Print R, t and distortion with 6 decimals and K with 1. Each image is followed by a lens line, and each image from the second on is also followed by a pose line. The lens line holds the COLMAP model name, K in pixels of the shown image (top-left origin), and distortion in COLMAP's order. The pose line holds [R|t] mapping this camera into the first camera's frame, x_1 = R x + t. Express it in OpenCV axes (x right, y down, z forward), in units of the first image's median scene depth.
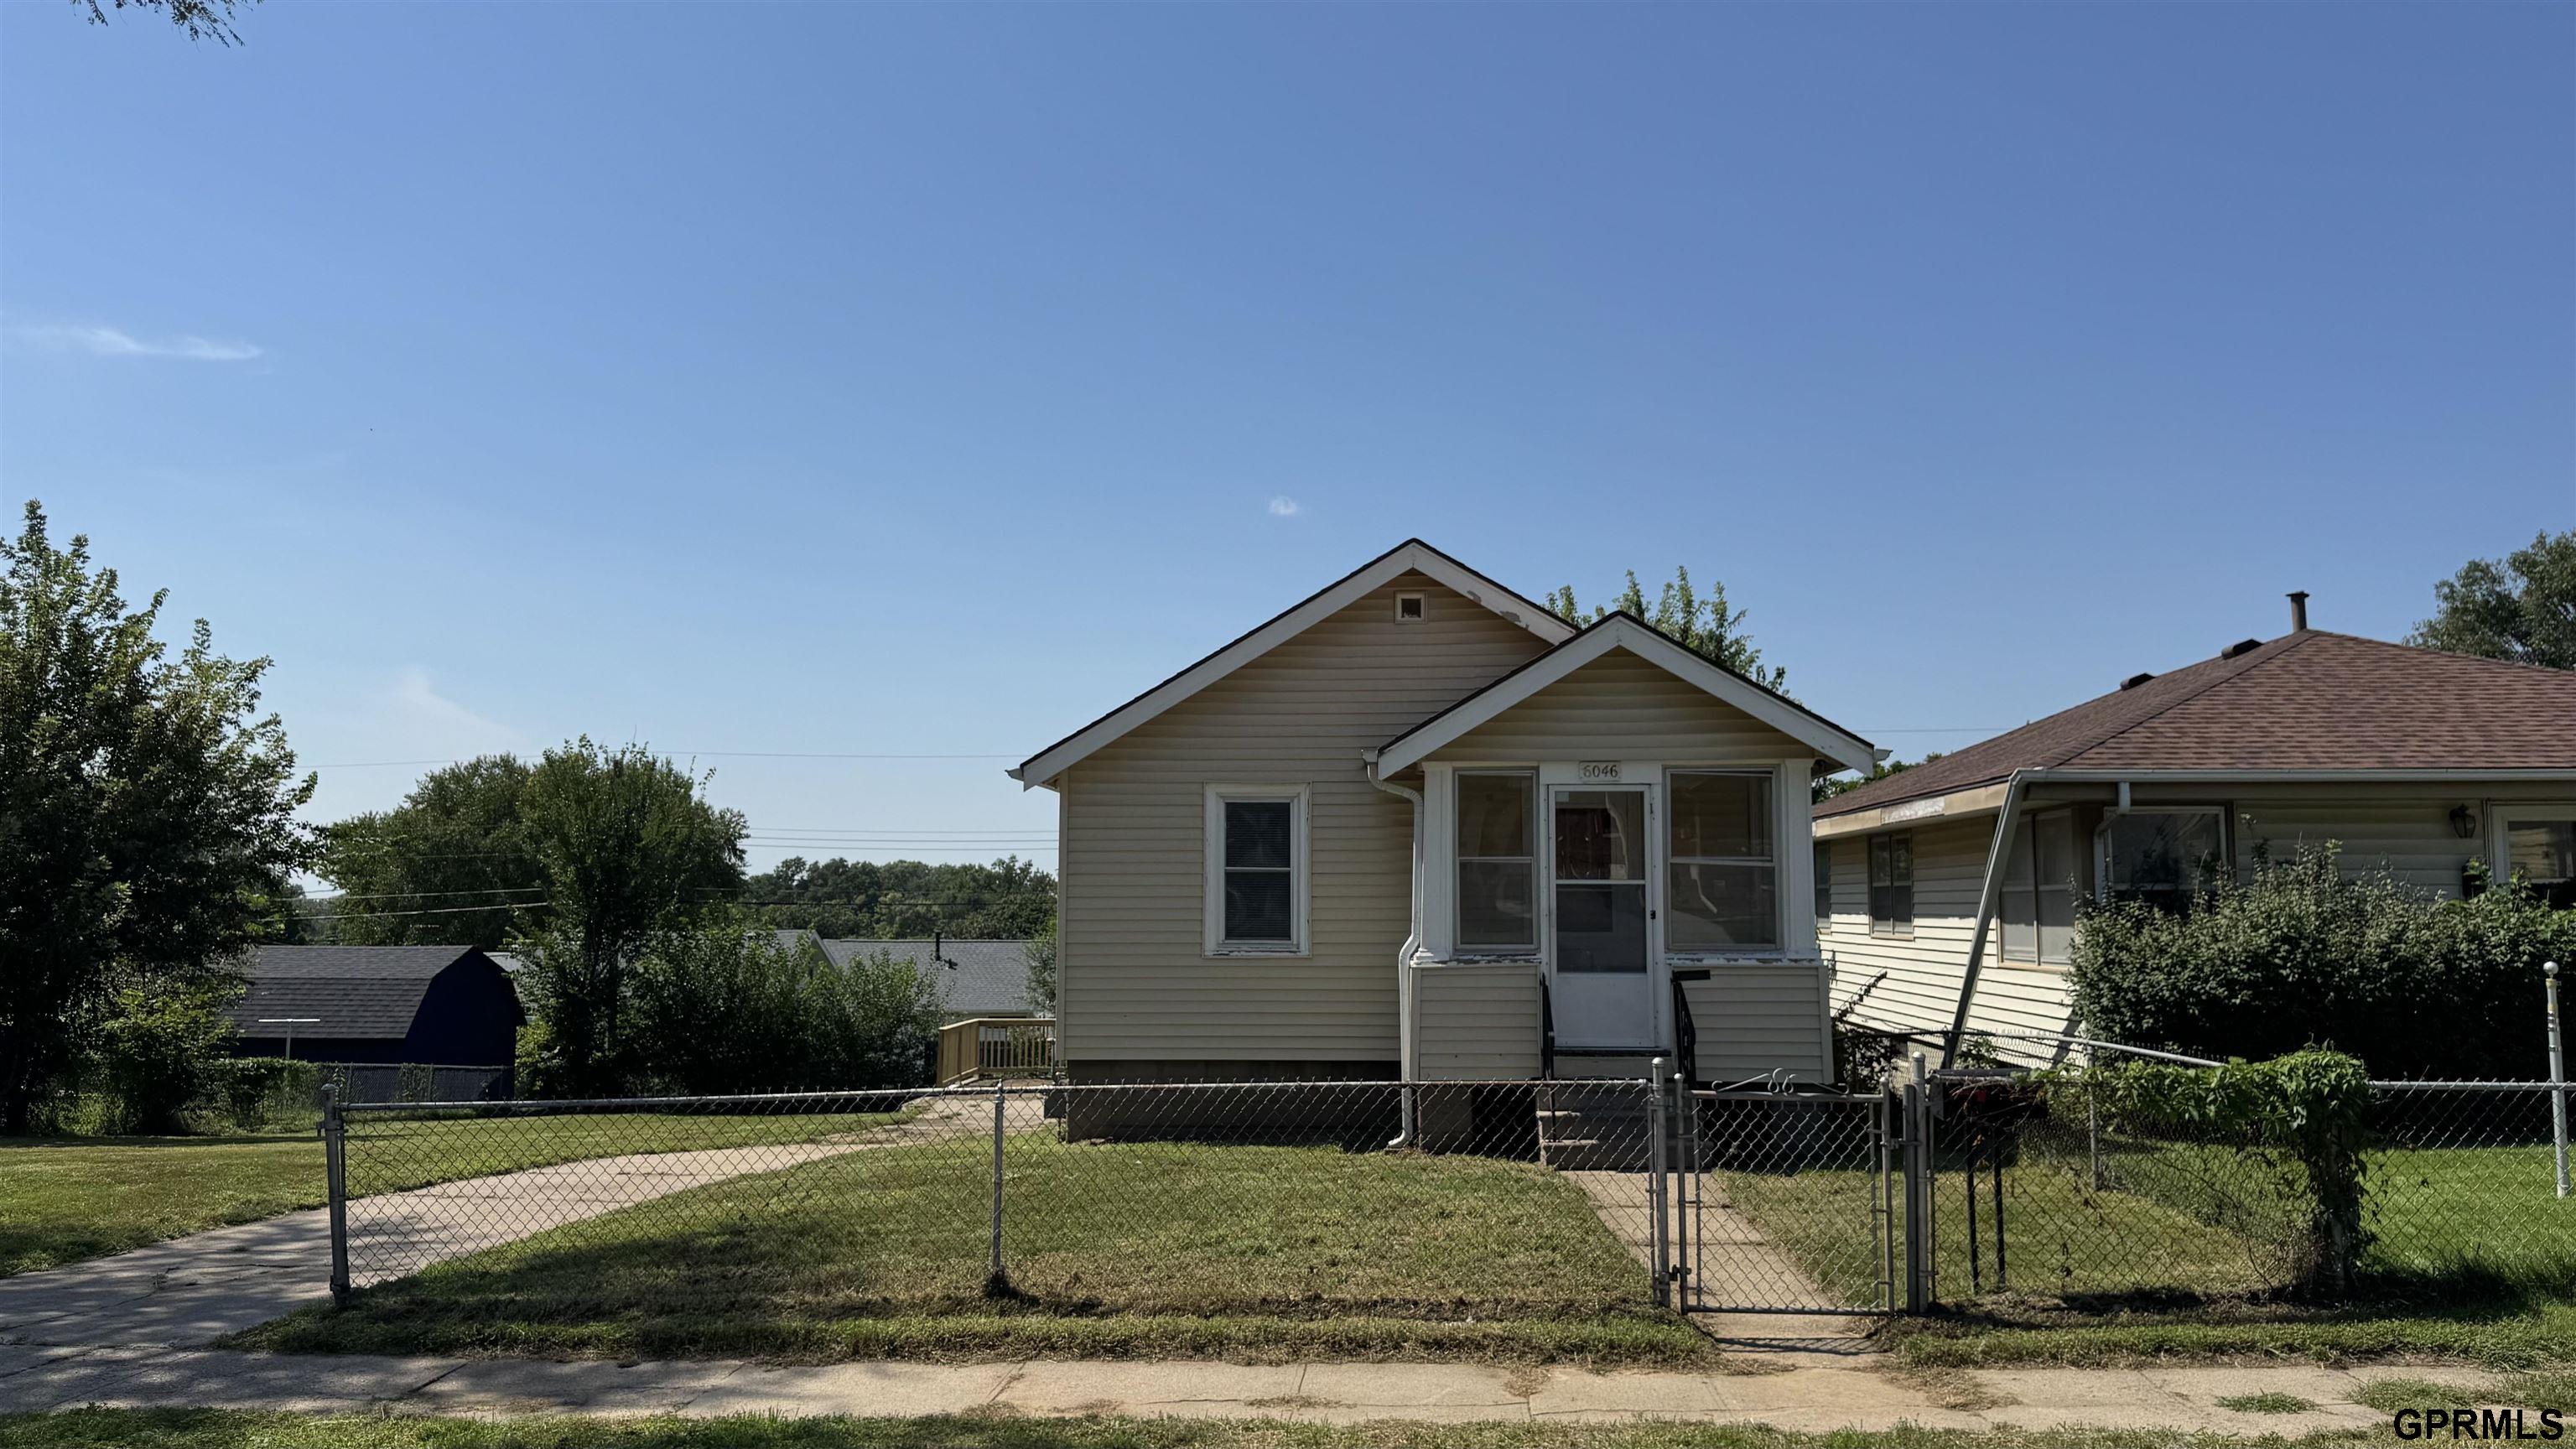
lens RADIAL K [[1836.2, 0, 1291.6], [0, 1836.2, 695.1], [0, 0, 1]] dist [0.080068, -0.115686]
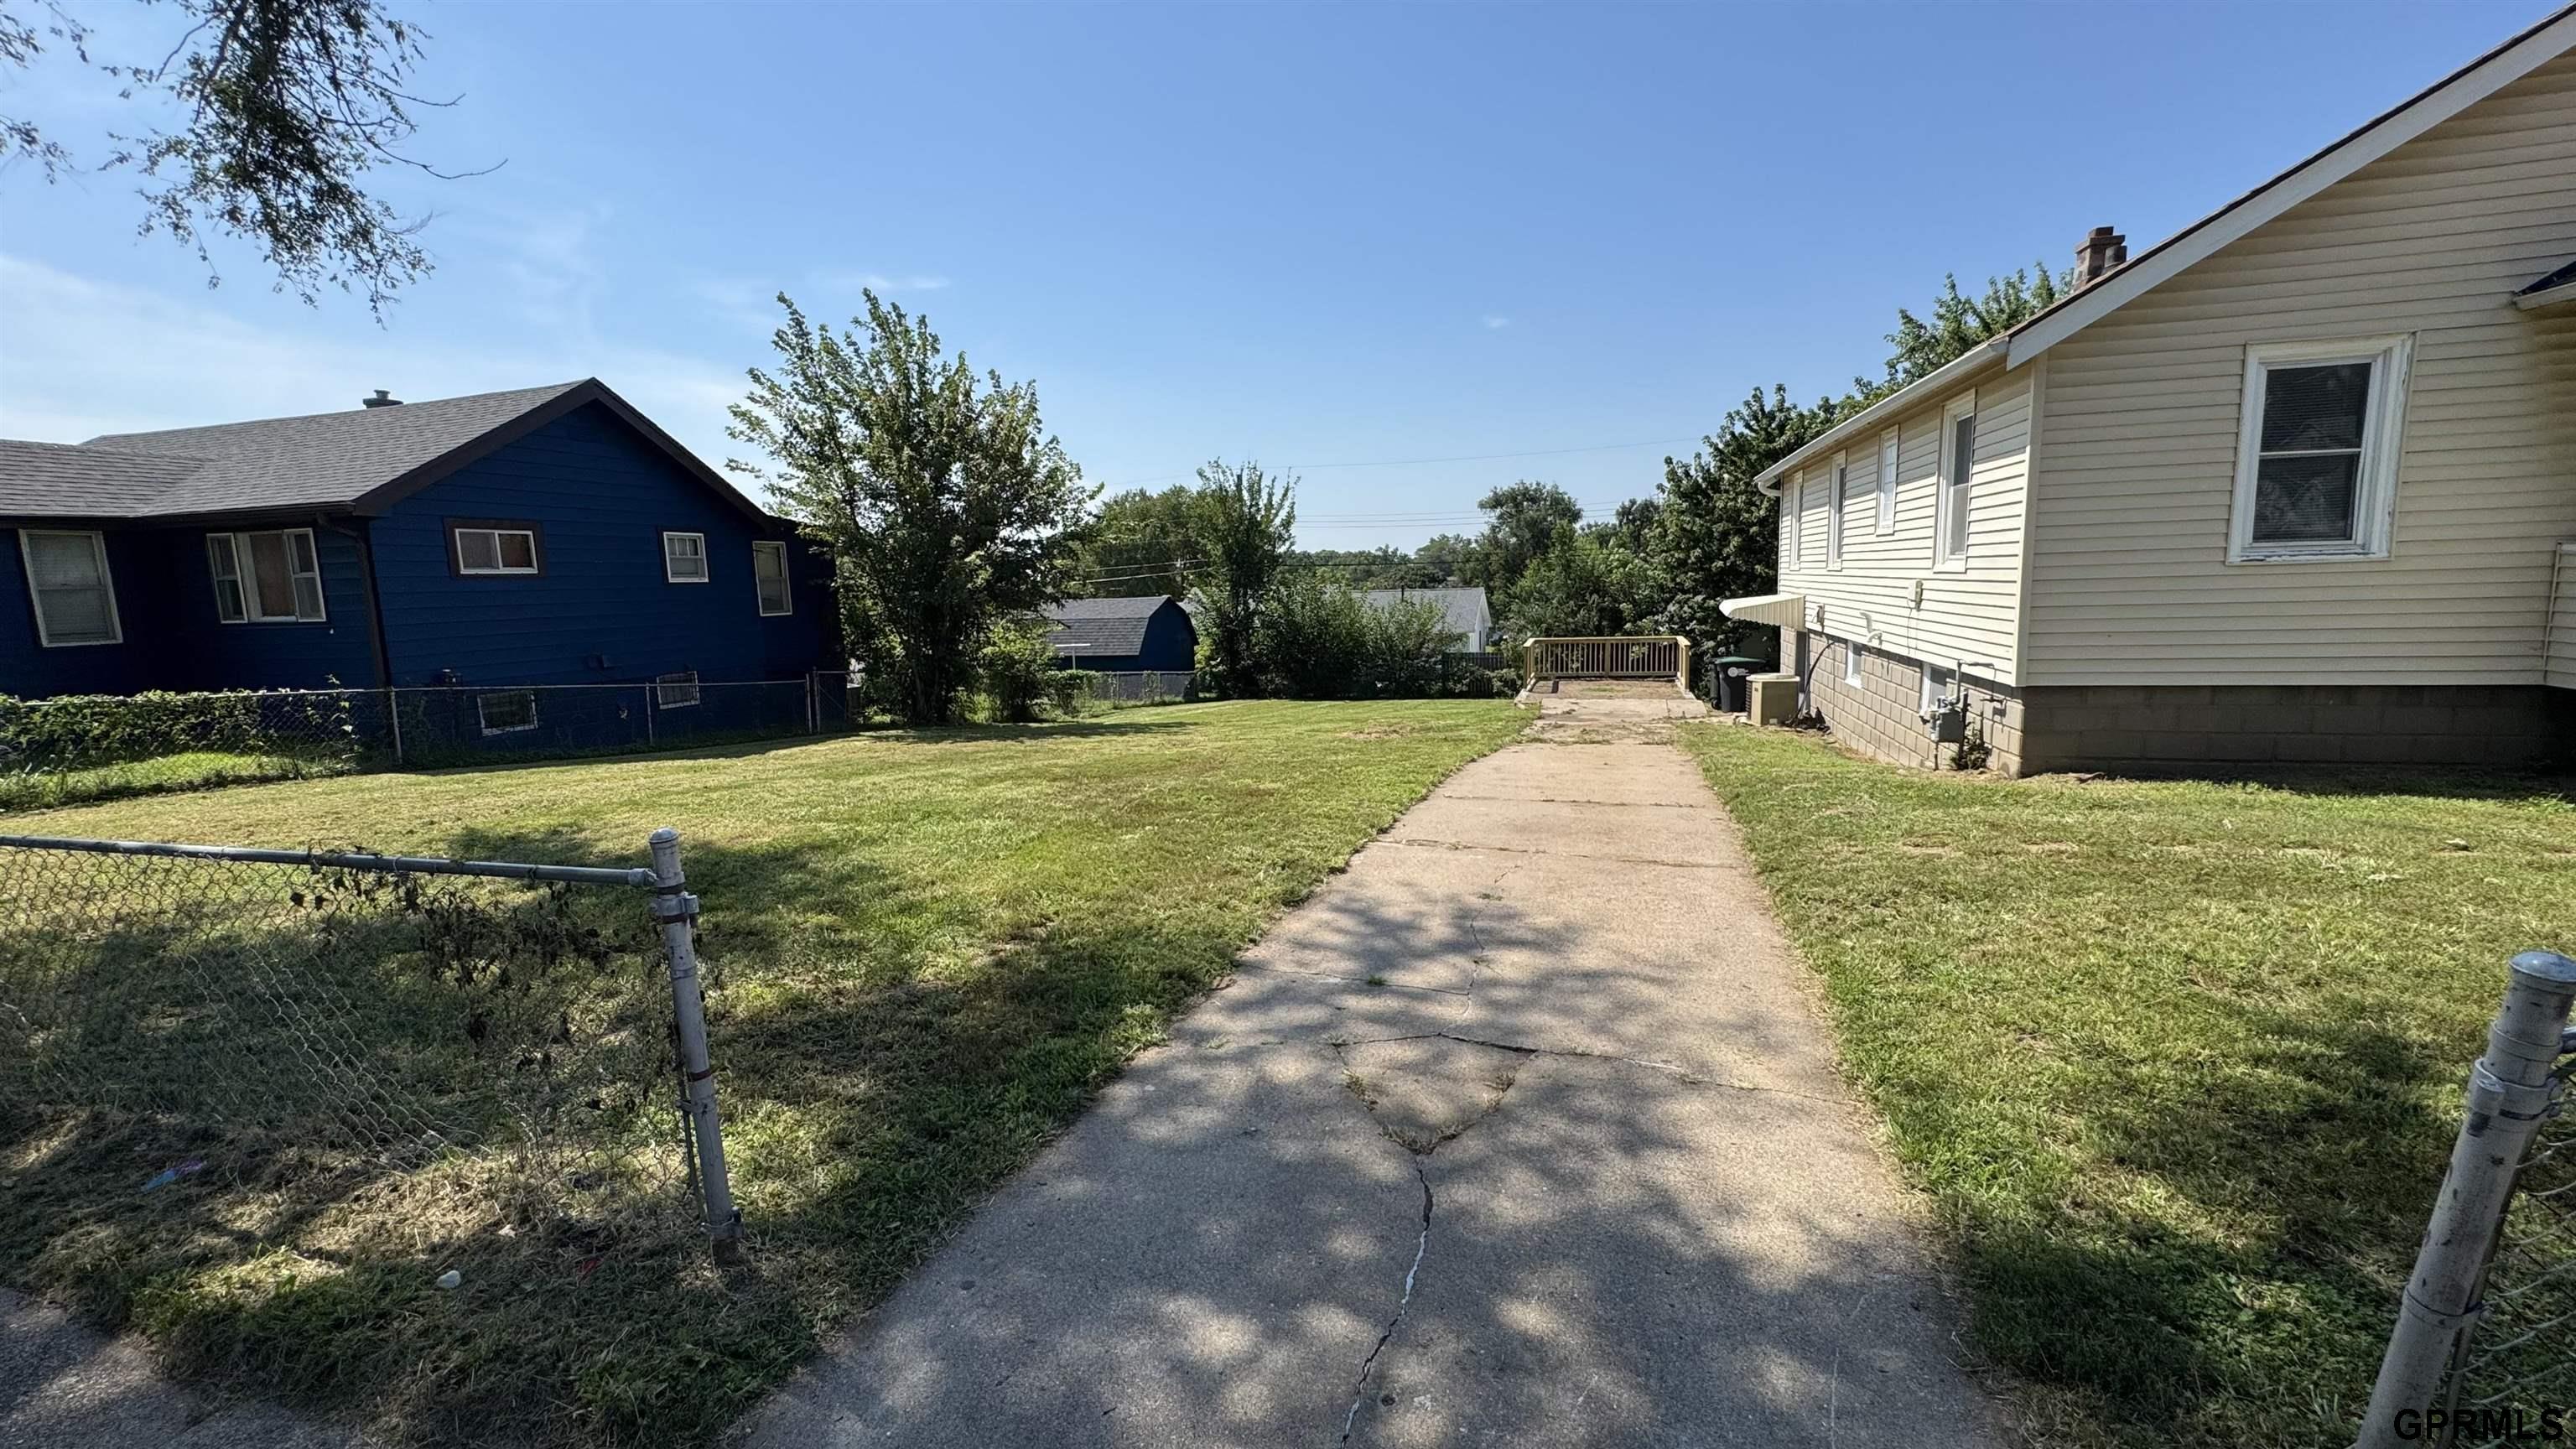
lens RADIAL K [[1024.6, 0, 1285.4], [0, 1024.6, 713.5], [0, 0, 1]] dist [0.001948, 0.000077]
pose [[0.971987, -0.001353, -0.235030, -0.386456], [0.059329, 0.969012, 0.239782, 0.078476], [0.227422, -0.247009, 0.941948, 0.492894]]
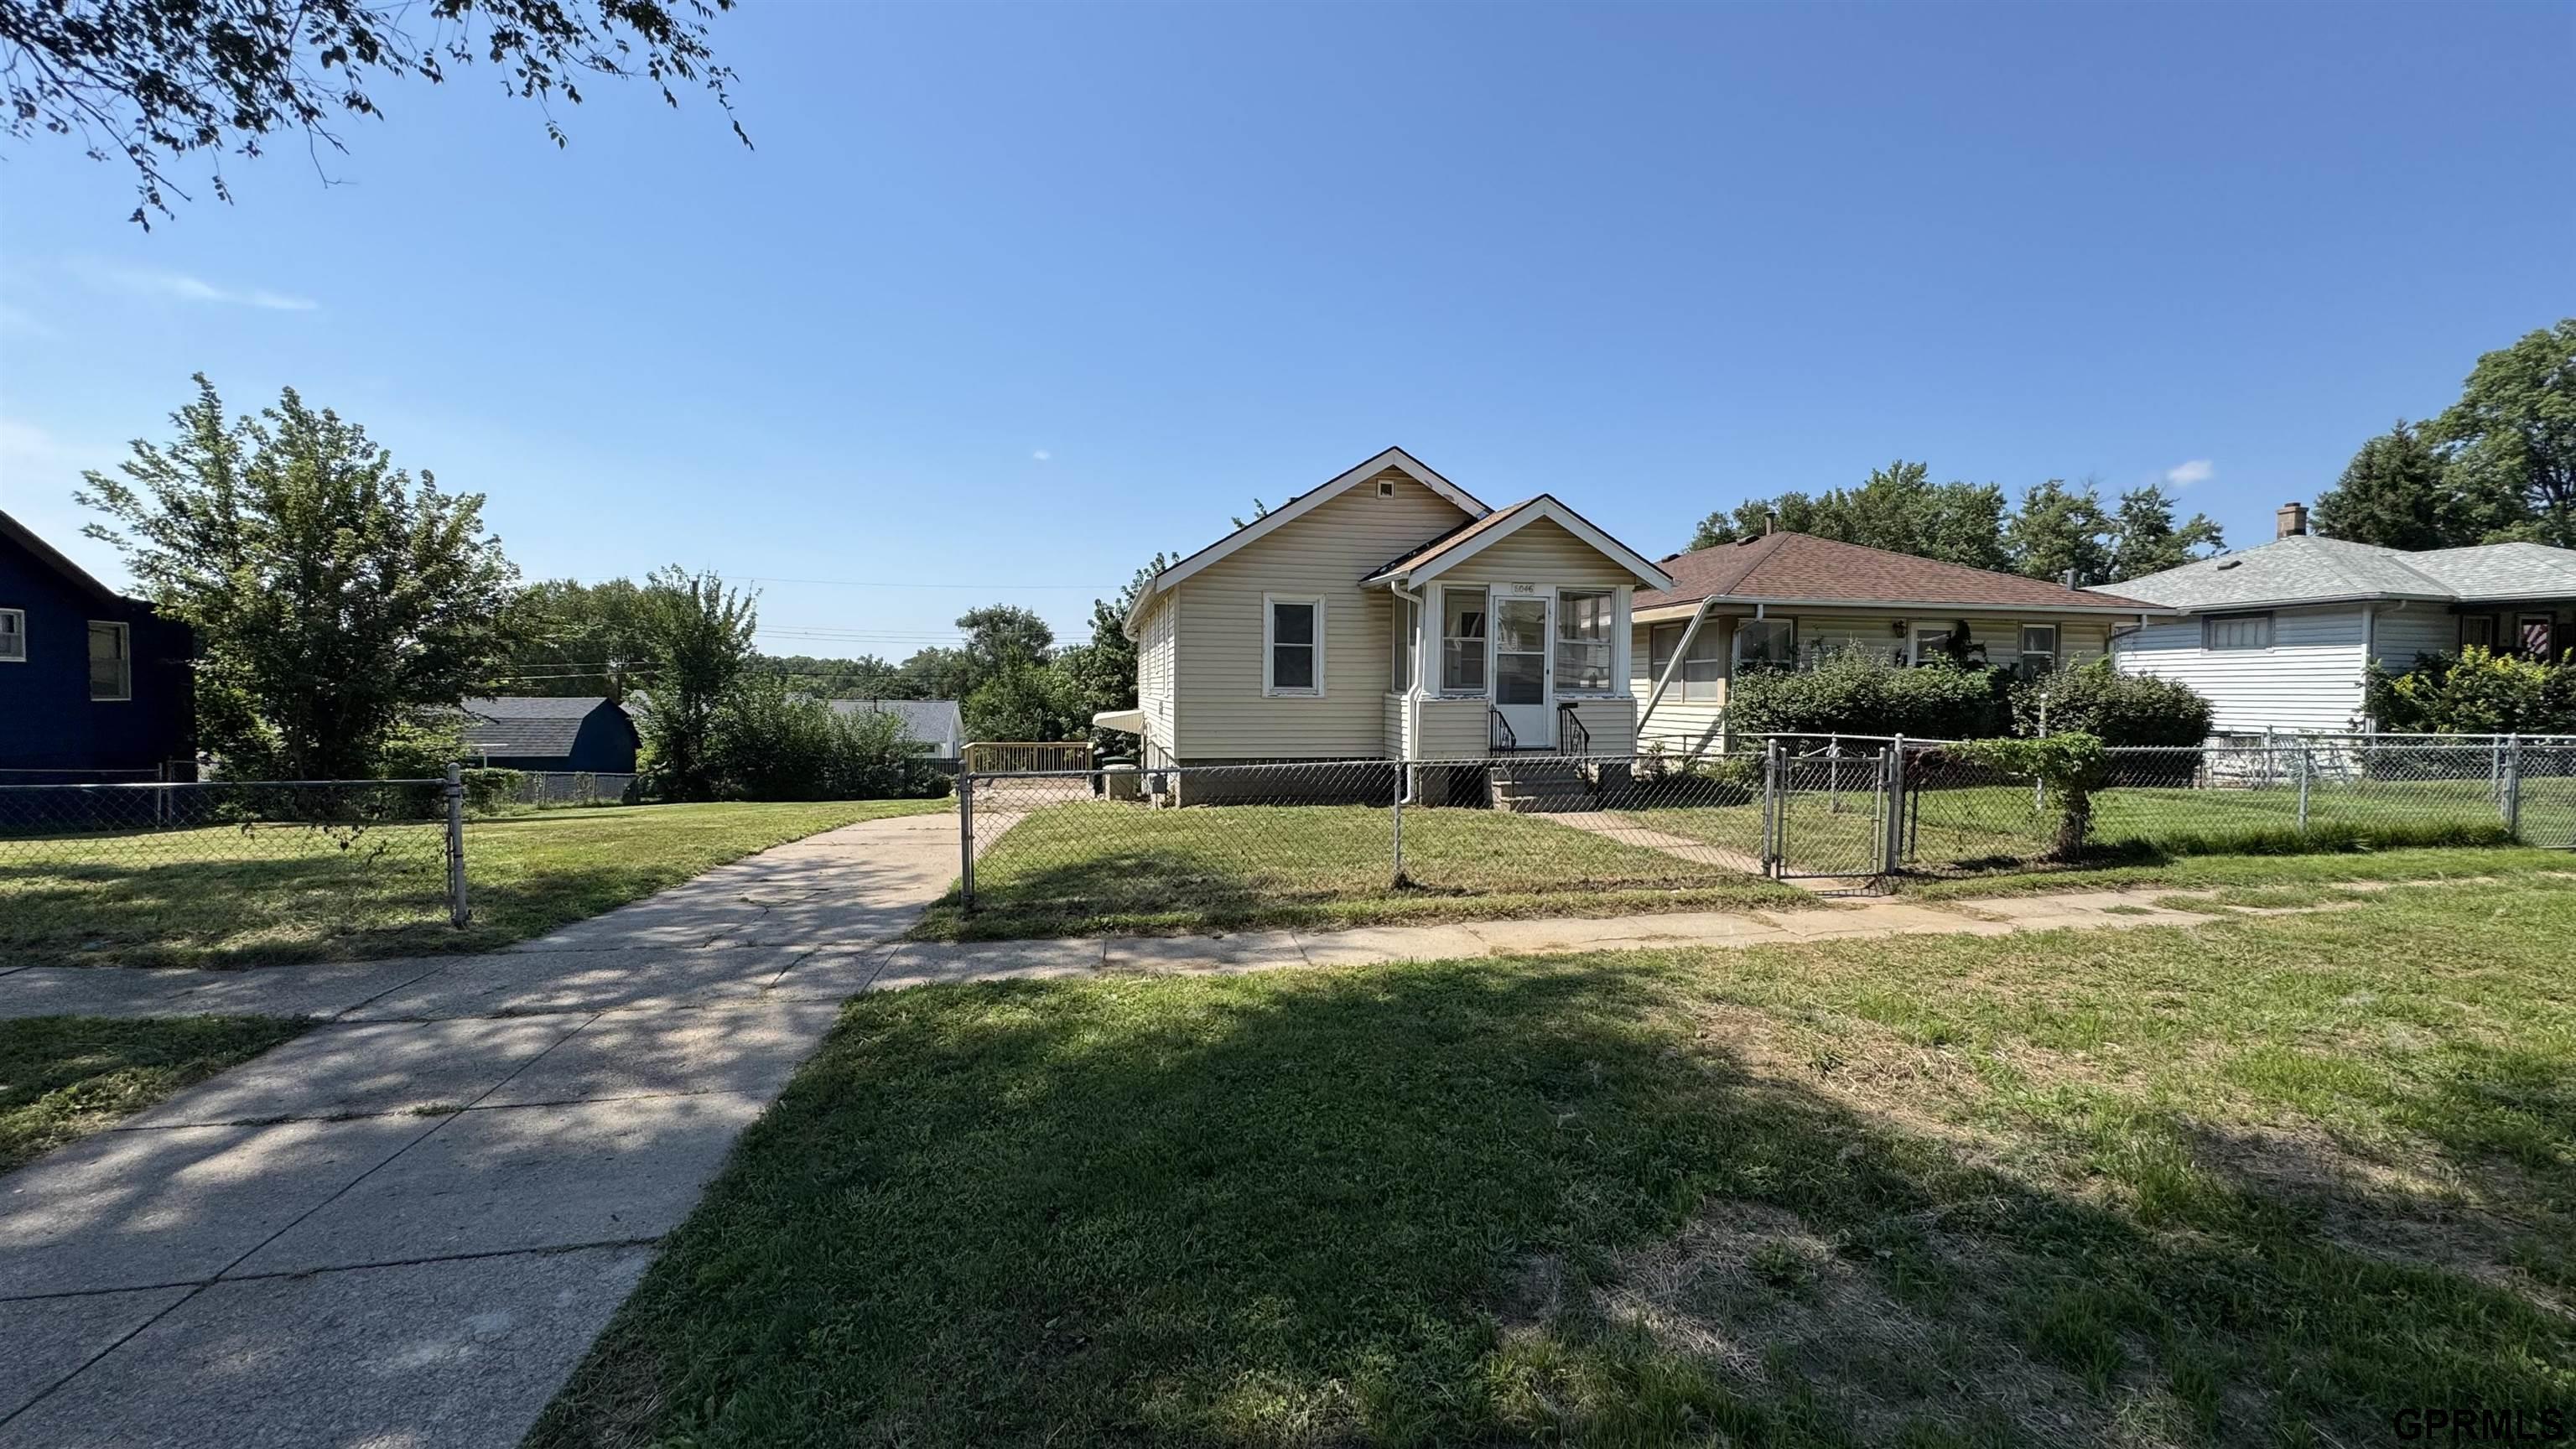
lens RADIAL K [[1024.6, 0, 1285.4], [0, 1024.6, 713.5], [0, 0, 1]] dist [0.001948, 0.000077]
pose [[0.969981, 0.001202, 0.243177, -0.278103], [-0.035073, 0.990224, 0.135002, 0.034815], [-0.240638, -0.139478, 0.960541, 0.113217]]
